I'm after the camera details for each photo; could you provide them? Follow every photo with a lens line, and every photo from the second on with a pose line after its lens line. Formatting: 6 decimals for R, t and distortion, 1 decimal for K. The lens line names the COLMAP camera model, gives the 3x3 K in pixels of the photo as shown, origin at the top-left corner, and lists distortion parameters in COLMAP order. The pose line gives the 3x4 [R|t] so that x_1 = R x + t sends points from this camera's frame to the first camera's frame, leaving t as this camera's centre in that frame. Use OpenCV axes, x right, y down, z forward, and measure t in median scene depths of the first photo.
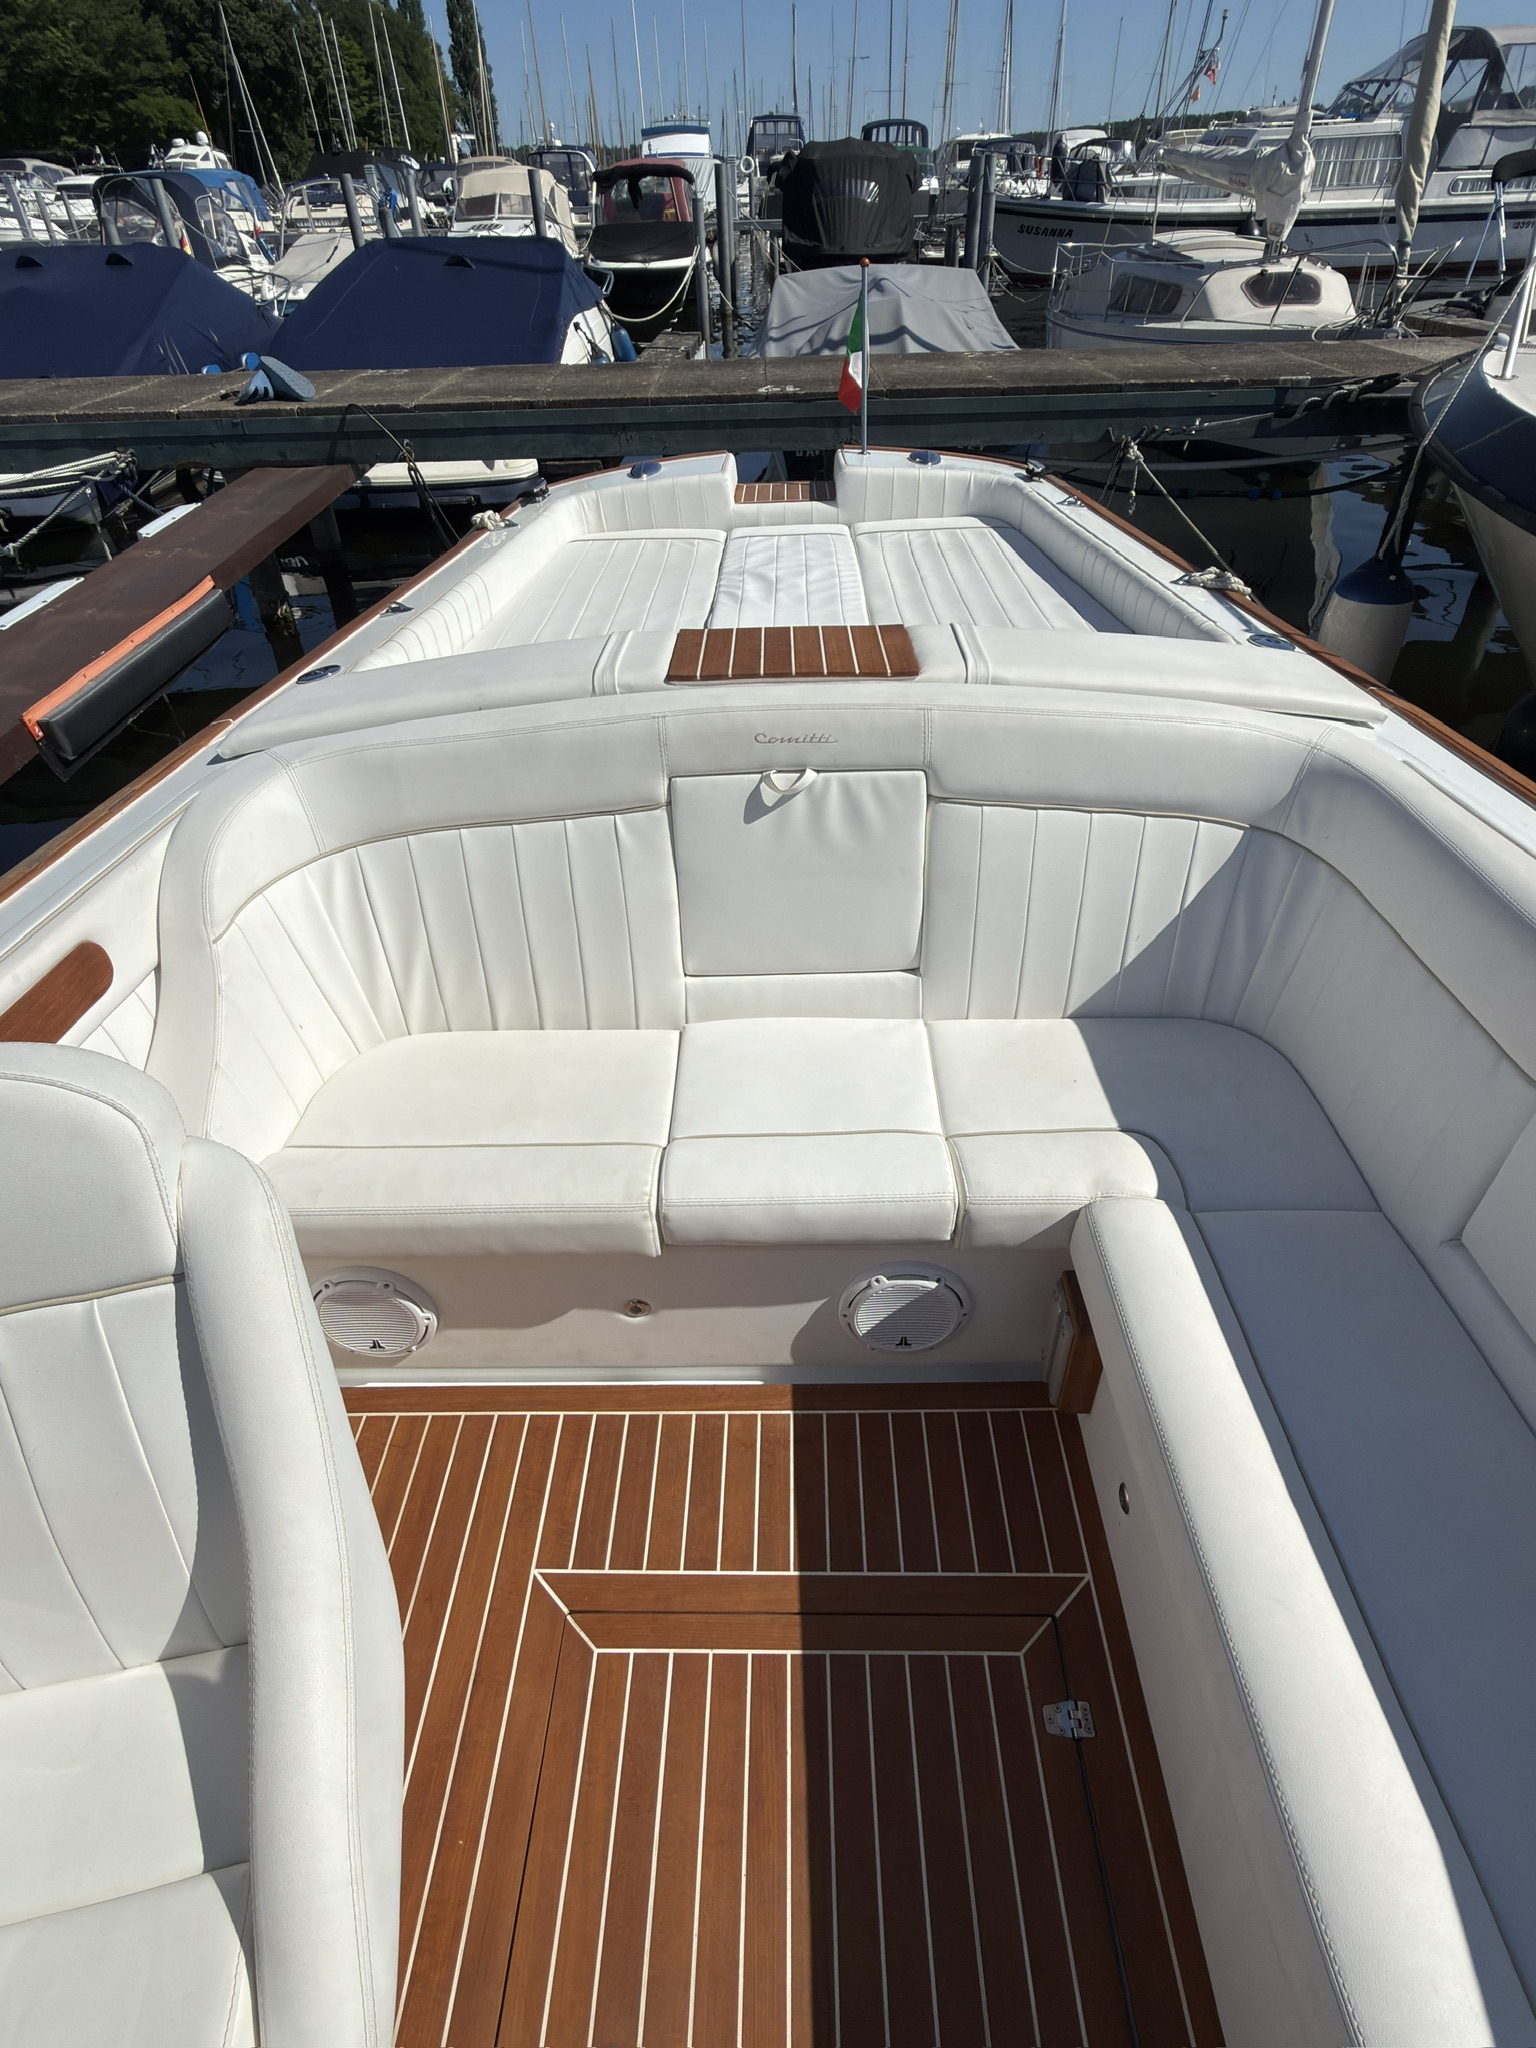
lens RADIAL K [[1046.6, 0, 766.8], [0, 1046.6, 1023.2], [0, 0, 1]] dist [-0.032553, 0.003591]
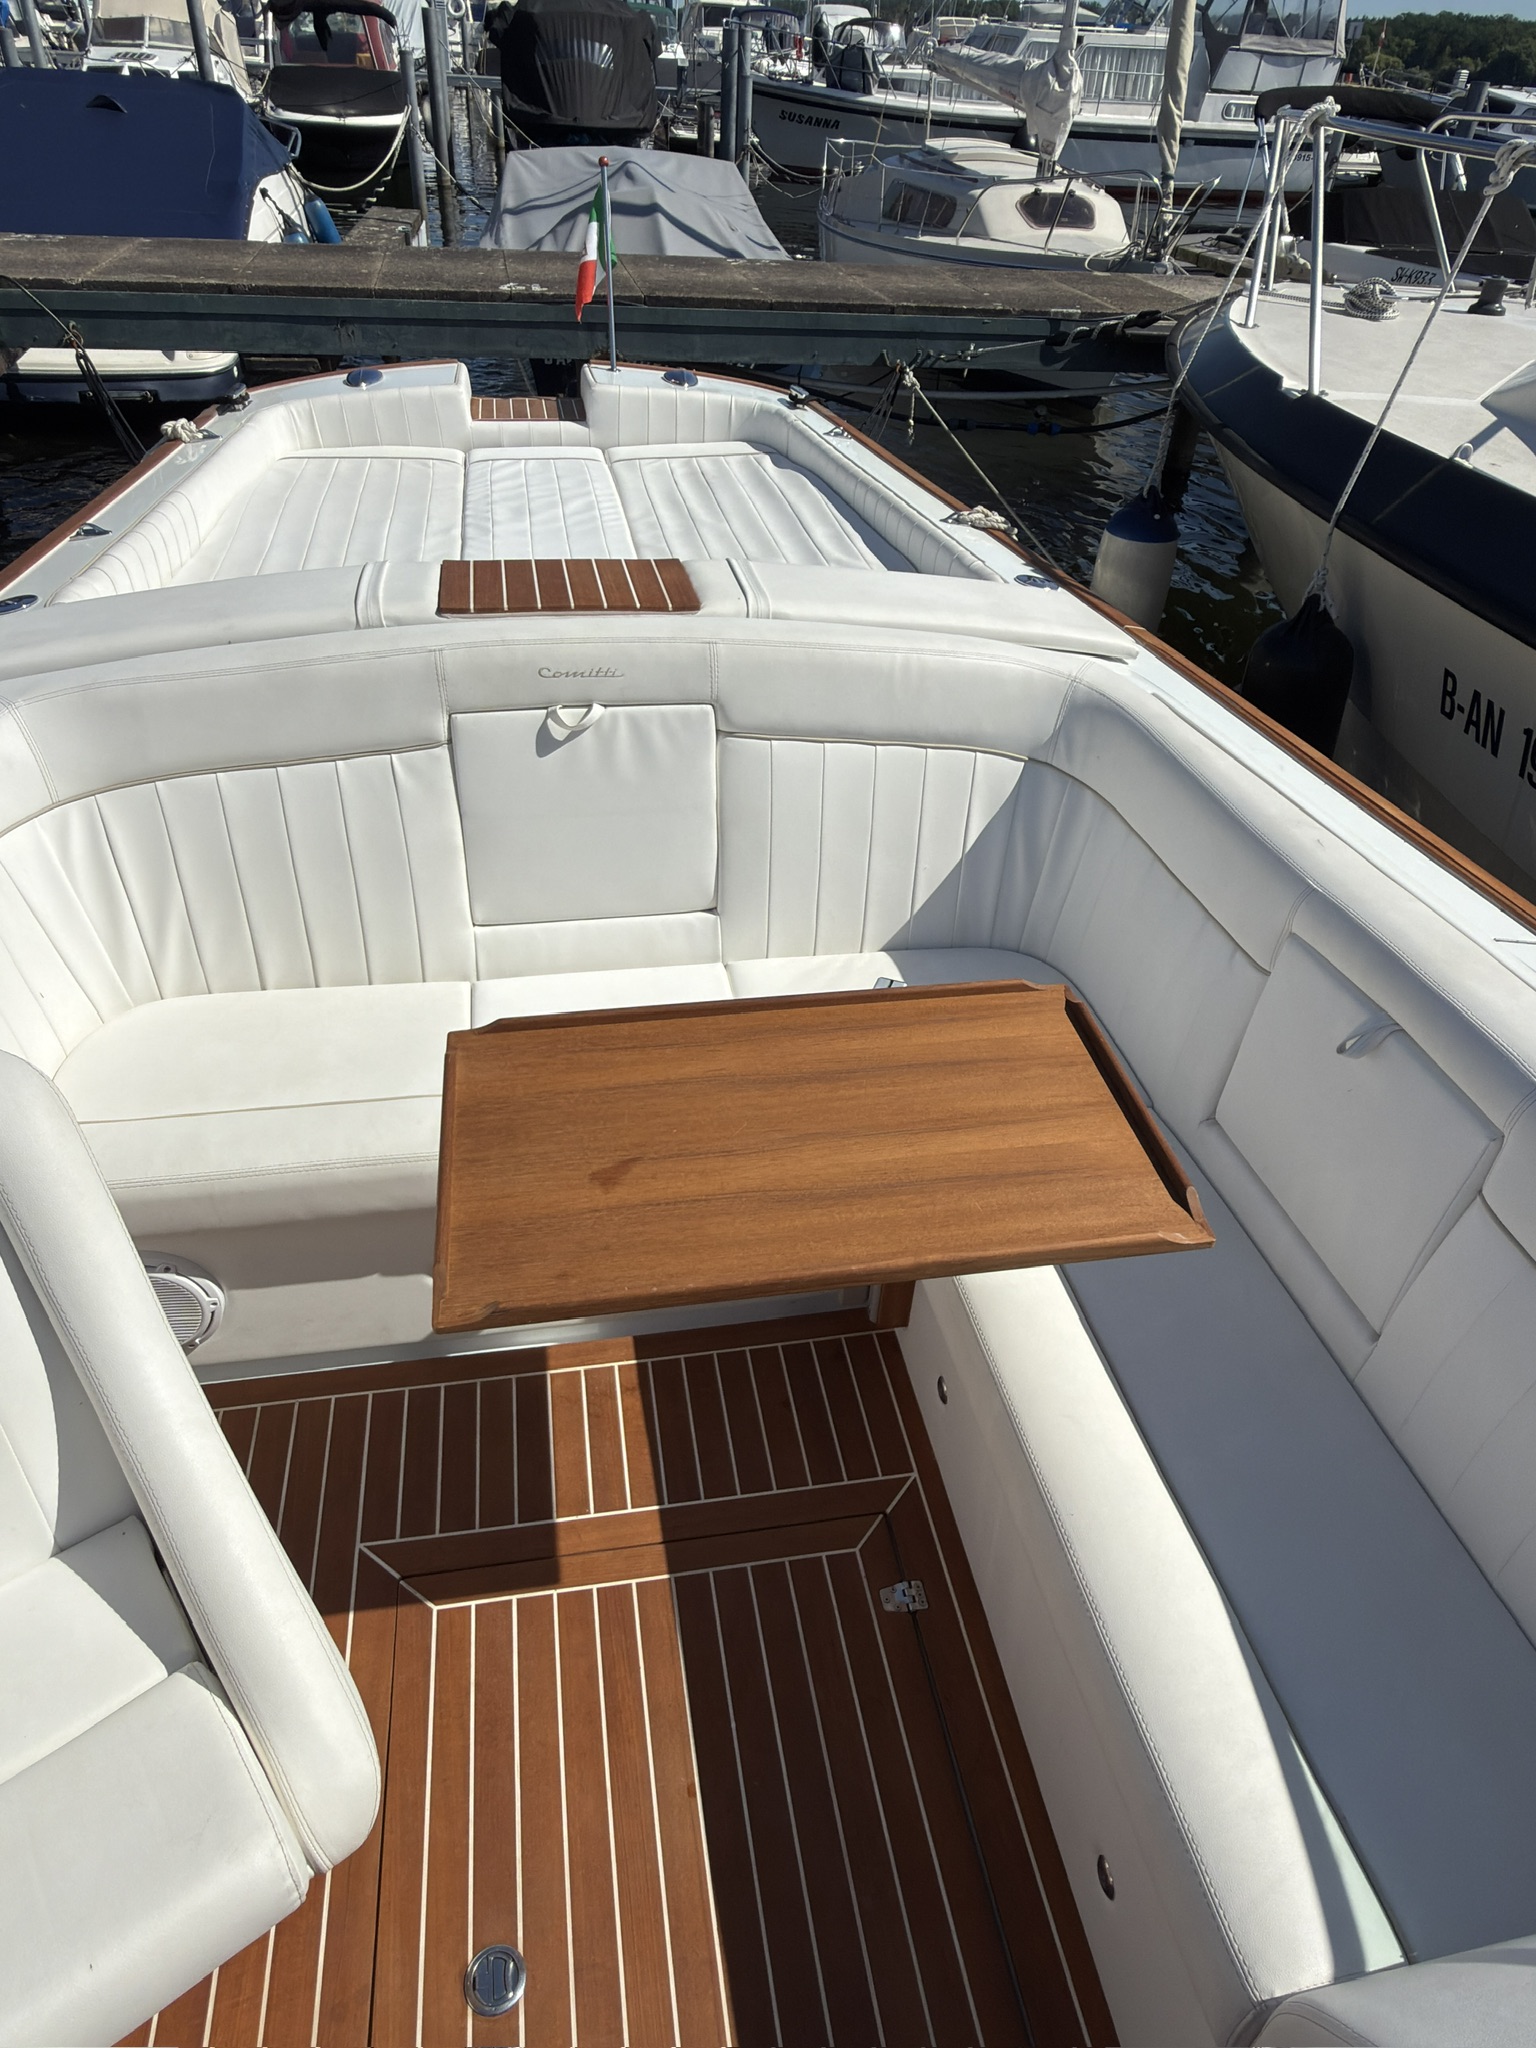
lens RADIAL K [[1229.6, 0, 796.8], [0, 1229.6, 1034.4], [0, 0, 1]] dist [-0.041347, 0.010708]
pose [[0.975819, -0.057777, 0.210808, -0.029206], [0.056277, 0.998329, 0.013113, 0.050384], [-0.211213, -0.000932, 0.977440, -0.134103]]
